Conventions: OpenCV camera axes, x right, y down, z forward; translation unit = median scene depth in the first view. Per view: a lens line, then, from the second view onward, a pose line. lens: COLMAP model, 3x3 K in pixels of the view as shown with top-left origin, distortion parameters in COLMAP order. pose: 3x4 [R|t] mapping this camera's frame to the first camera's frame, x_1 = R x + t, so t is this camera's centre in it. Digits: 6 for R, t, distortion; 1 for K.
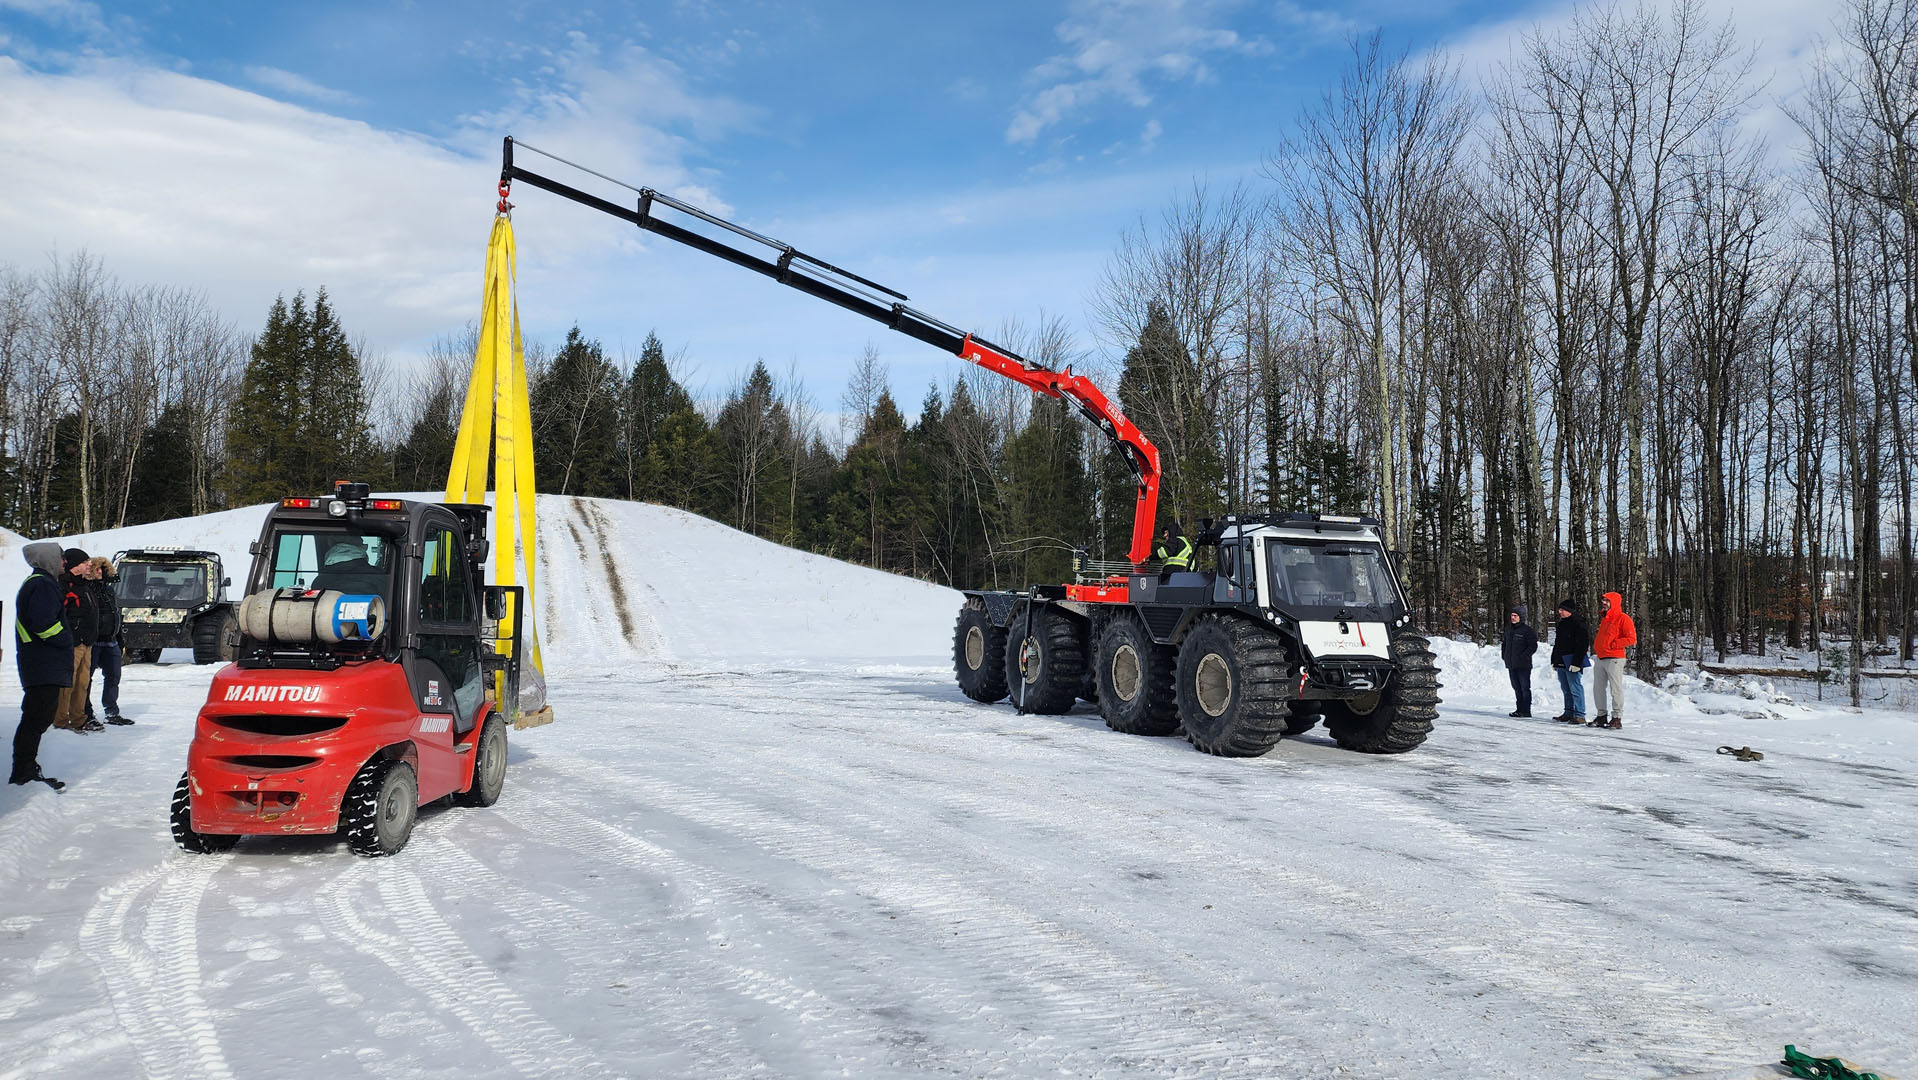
lens RADIAL K [[1235.8, 0, 959.0], [0, 1235.8, 540.0], [0, 0, 1]] dist [0.022641, -0.002393]
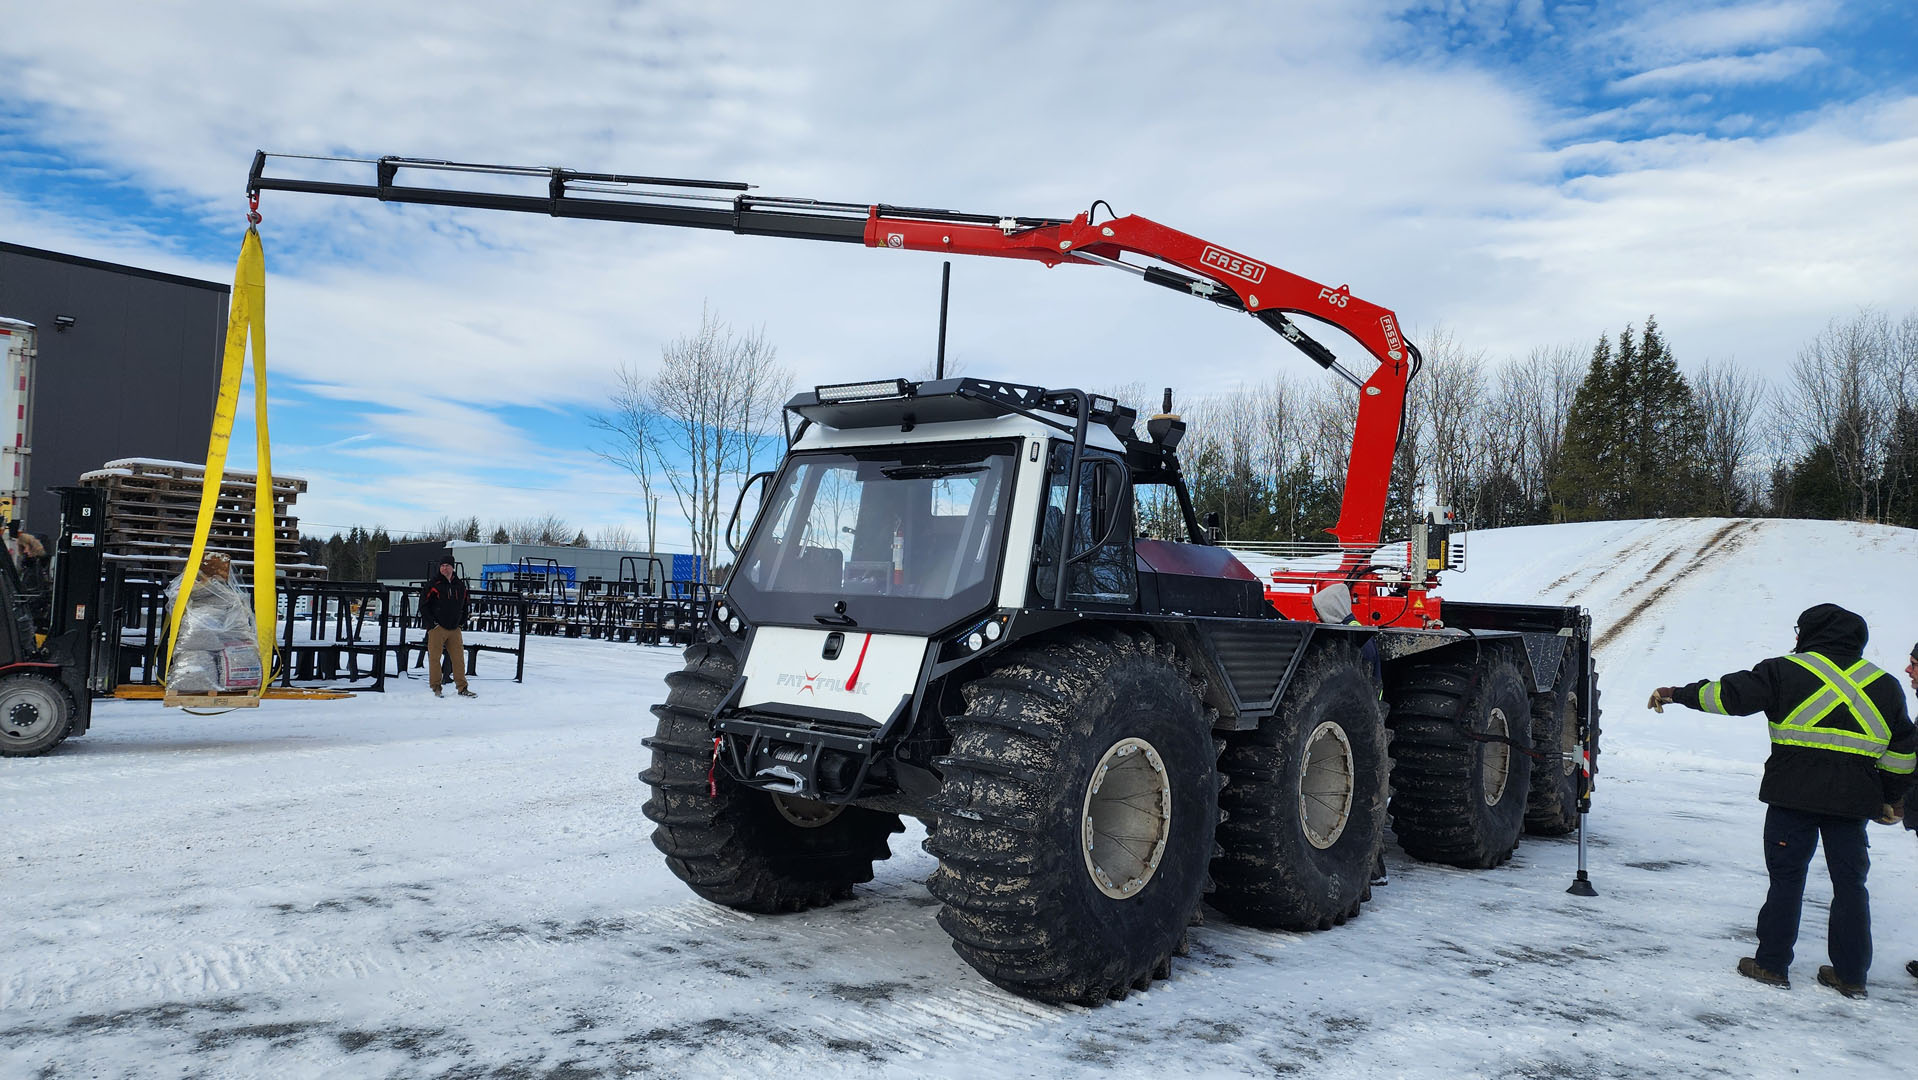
lens RADIAL K [[1215.3, 0, 959.0], [0, 1215.3, 540.0], [0, 0, 1]] dist [0.098799, 0.000371]
pose [[0.470014, -0.044787, -0.881522, 0.649722], [0.009040, 0.998904, -0.045931, 0.049526], [0.882612, 0.013619, 0.469904, 0.766324]]
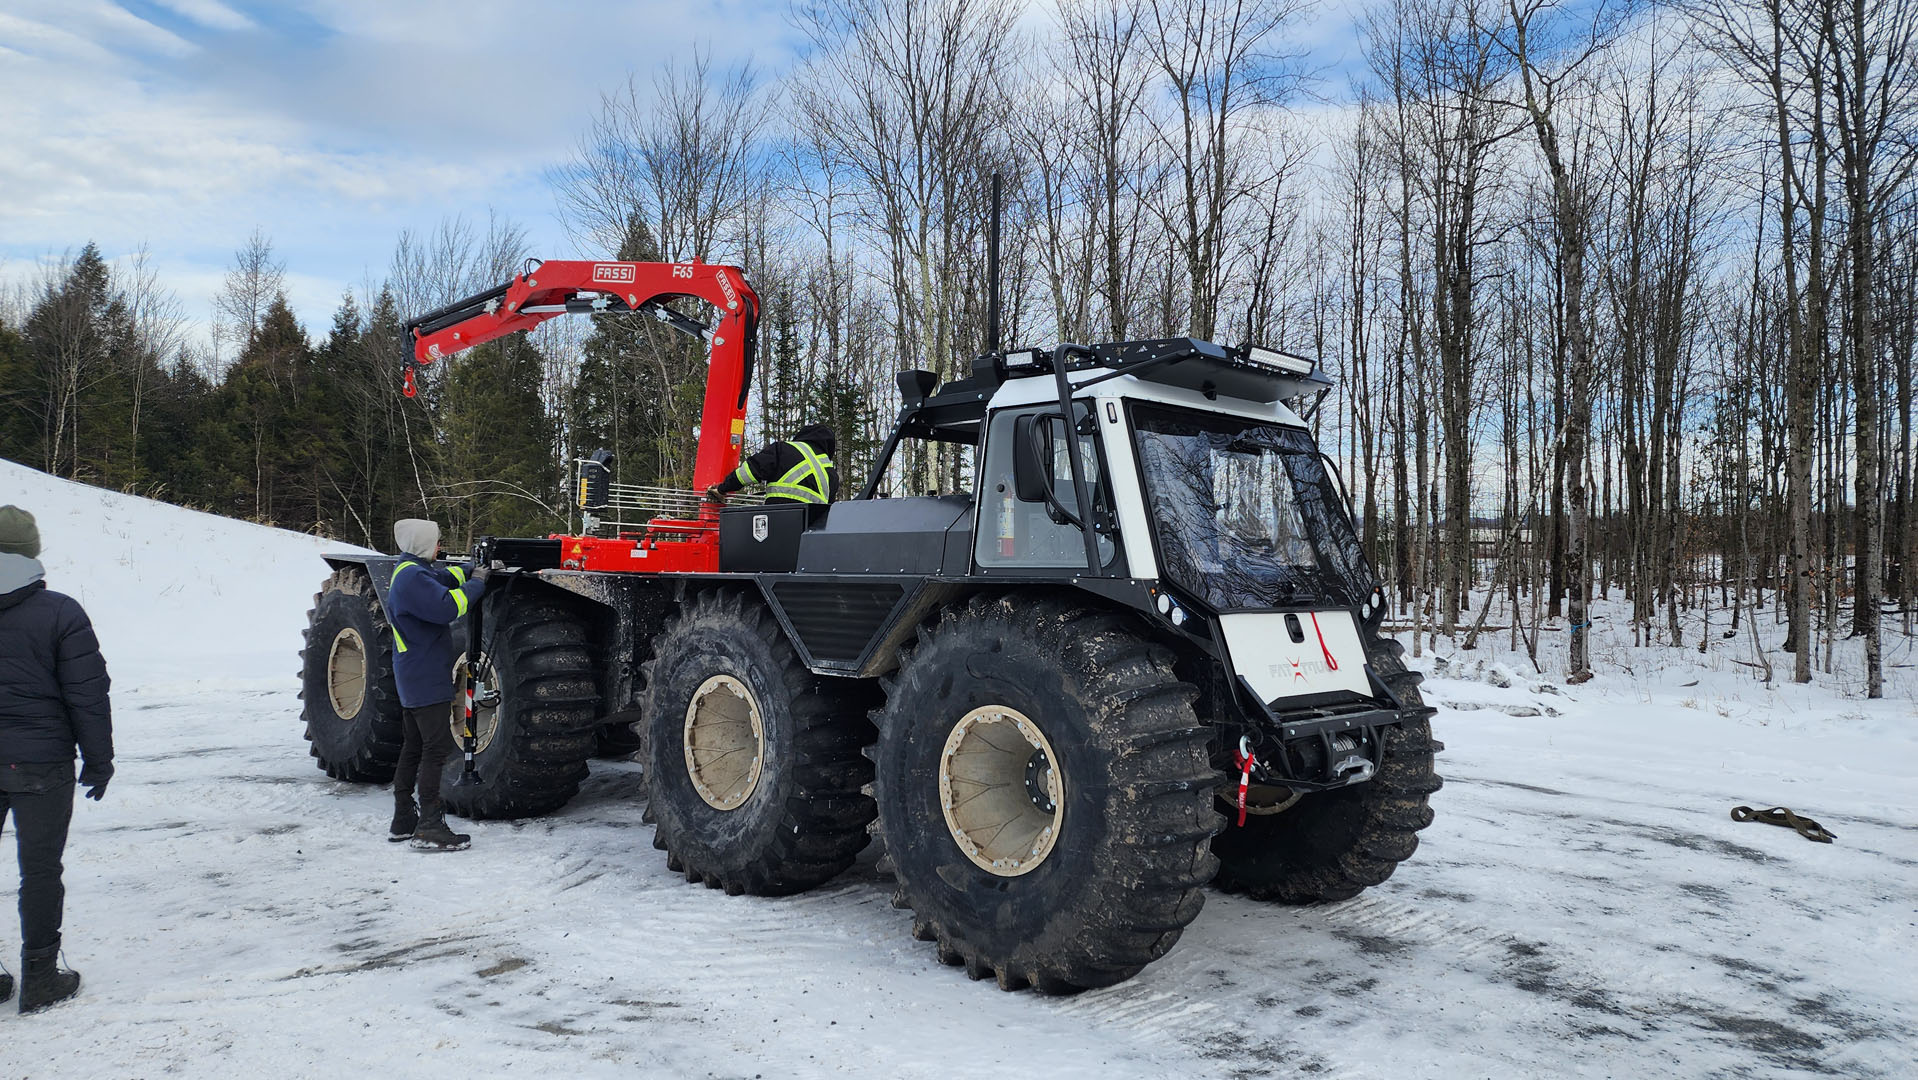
lens RADIAL K [[1235.8, 0, 959.0], [0, 1235.8, 540.0], [0, 0, 1]] dist [0.022641, -0.002393]
pose [[0.909736, 0.000413, 0.415187, 0.037502], [-0.014321, 0.999436, 0.030385, 0.028577], [-0.414940, -0.033589, 0.909228, 0.617849]]
